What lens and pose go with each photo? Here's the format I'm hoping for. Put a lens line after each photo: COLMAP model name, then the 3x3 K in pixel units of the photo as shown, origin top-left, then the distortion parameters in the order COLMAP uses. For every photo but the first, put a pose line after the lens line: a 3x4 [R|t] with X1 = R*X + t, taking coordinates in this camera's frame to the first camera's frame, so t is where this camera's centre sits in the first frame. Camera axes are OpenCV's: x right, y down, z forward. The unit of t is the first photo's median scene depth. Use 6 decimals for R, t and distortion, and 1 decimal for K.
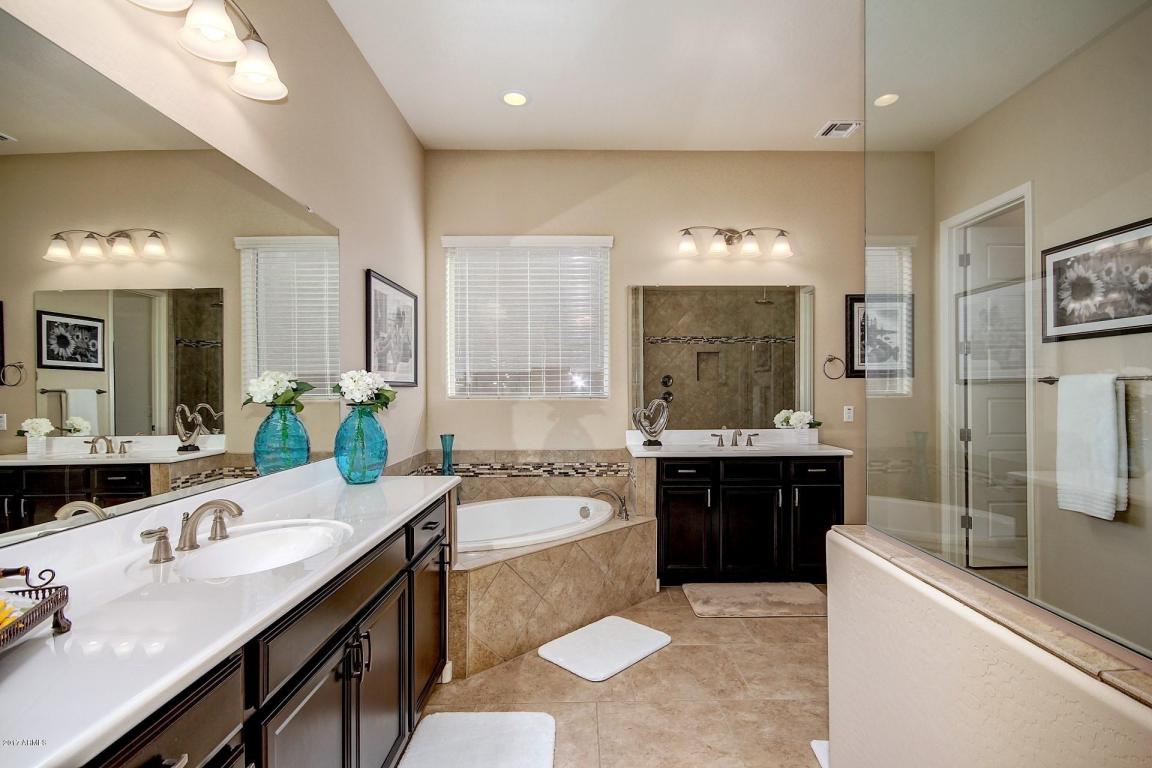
lens RADIAL K [[534.8, 0, 598.2], [0, 534.8, 392.0], [0, 0, 1]] dist [0.001263, -0.000327]
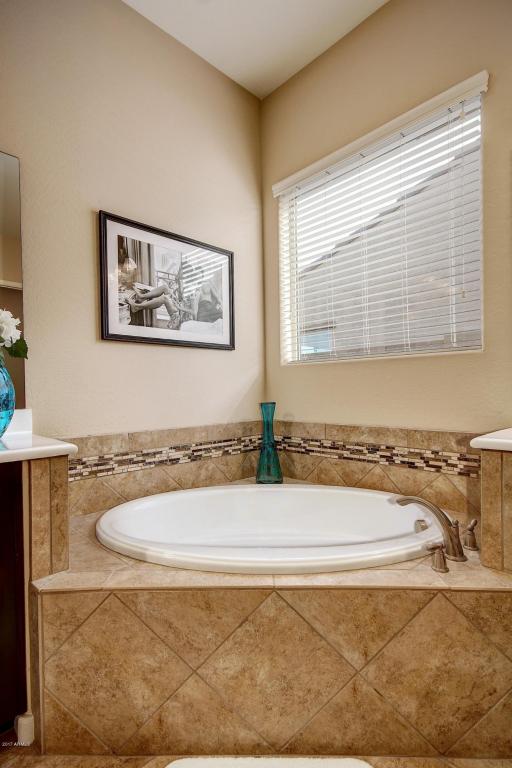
lens RADIAL K [[393.4, 0, 251.6], [0, 393.4, 390.1], [0, 0, 1]] dist [0.012577, 0.000354]
pose [[0.678030, -0.008843, -0.734981, 0.172005], [0.015757, 0.999873, 0.002506, 0.054286], [0.734865, -0.013280, 0.678083, 0.513204]]
